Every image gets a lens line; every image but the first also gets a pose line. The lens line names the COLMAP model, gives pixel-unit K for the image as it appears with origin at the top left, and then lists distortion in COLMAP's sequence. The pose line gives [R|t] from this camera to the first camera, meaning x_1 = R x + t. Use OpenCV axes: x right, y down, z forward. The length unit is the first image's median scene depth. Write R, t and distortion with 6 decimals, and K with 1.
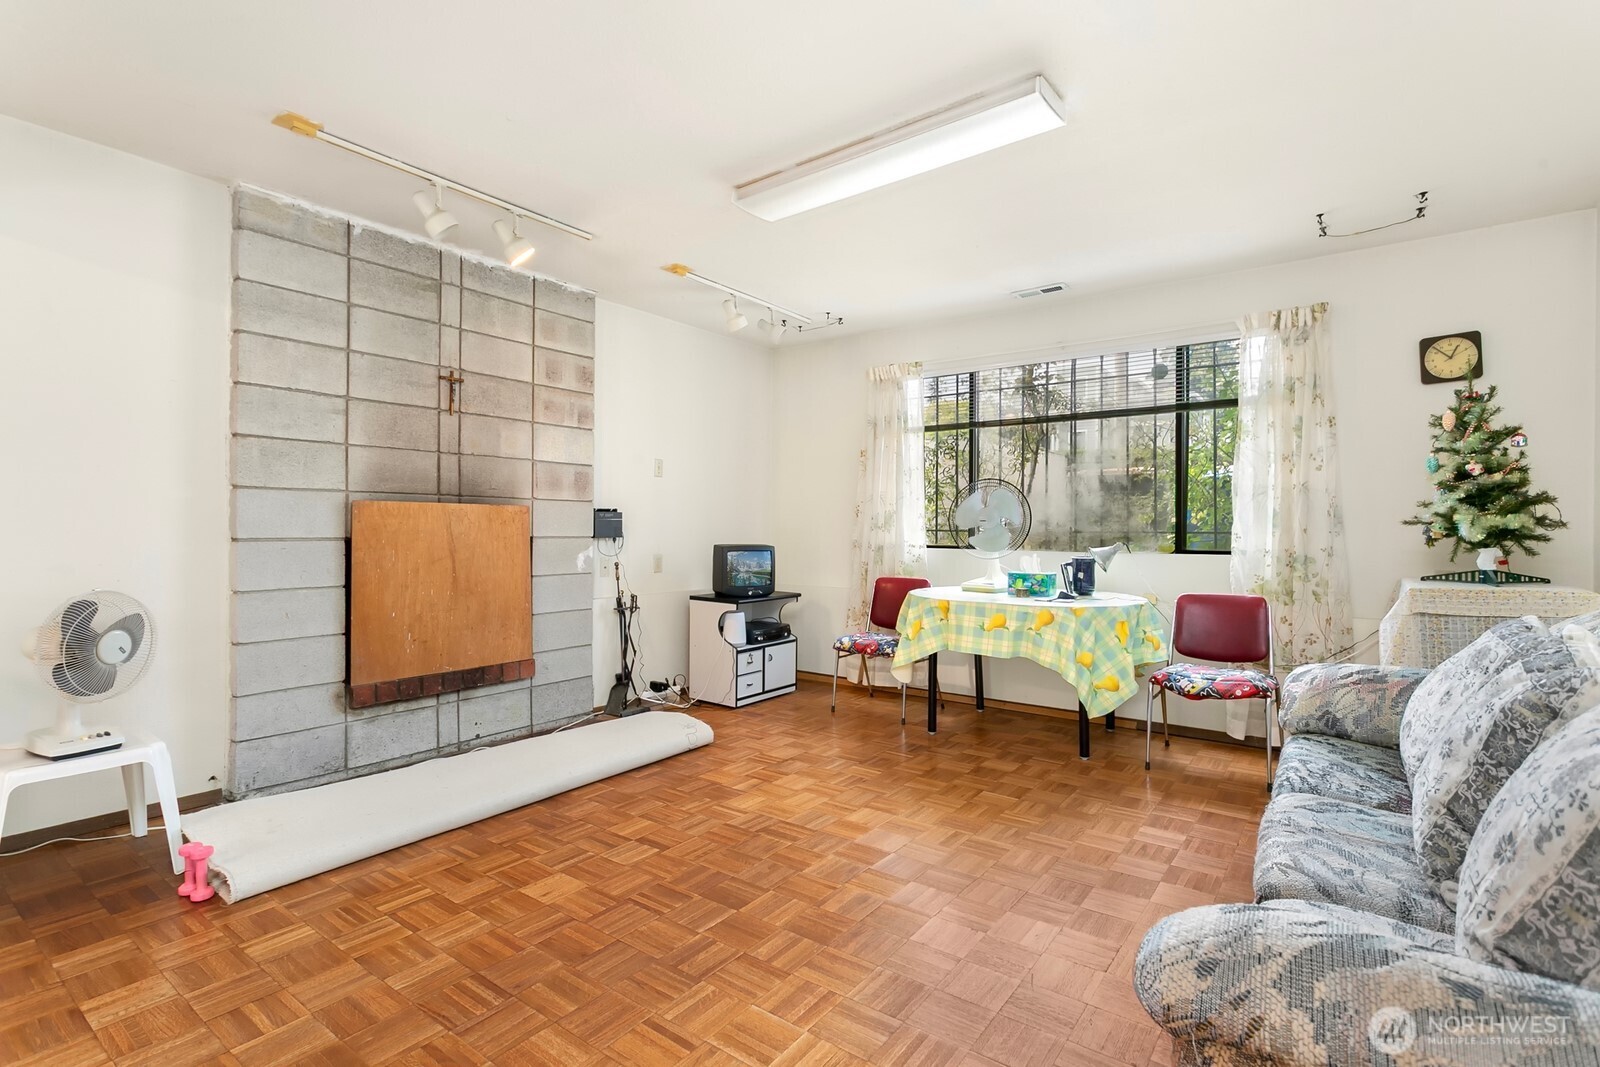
lens RADIAL K [[761.0, 0, 786.9], [0, 761.0, 531.8], [0, 0, 1]] dist [0.000921, 0.000547]
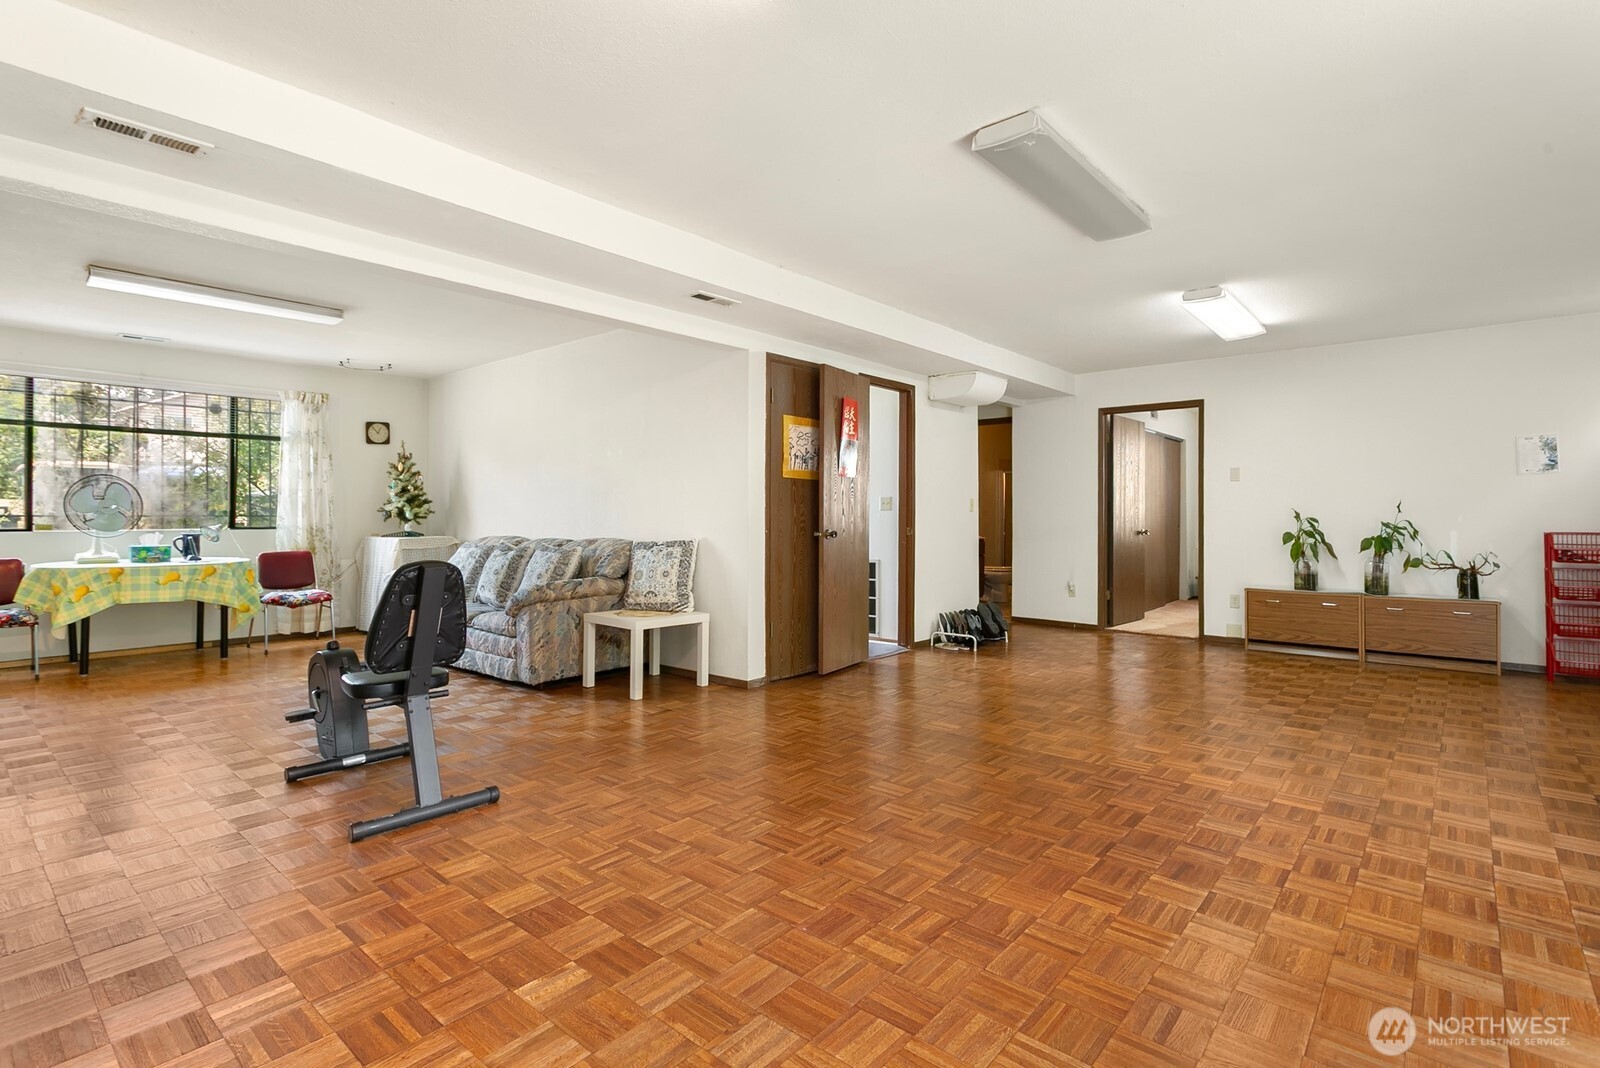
lens RADIAL K [[761.0, 0, 814.7], [0, 761.0, 526.6], [0, 0, 1]] dist [0.000921, 0.000547]
pose [[0.070979, -0.017524, 0.997324, -1.054882], [0.003982, 0.999843, 0.017285, 0.000033], [-0.997470, 0.002744, 0.071038, -0.325316]]
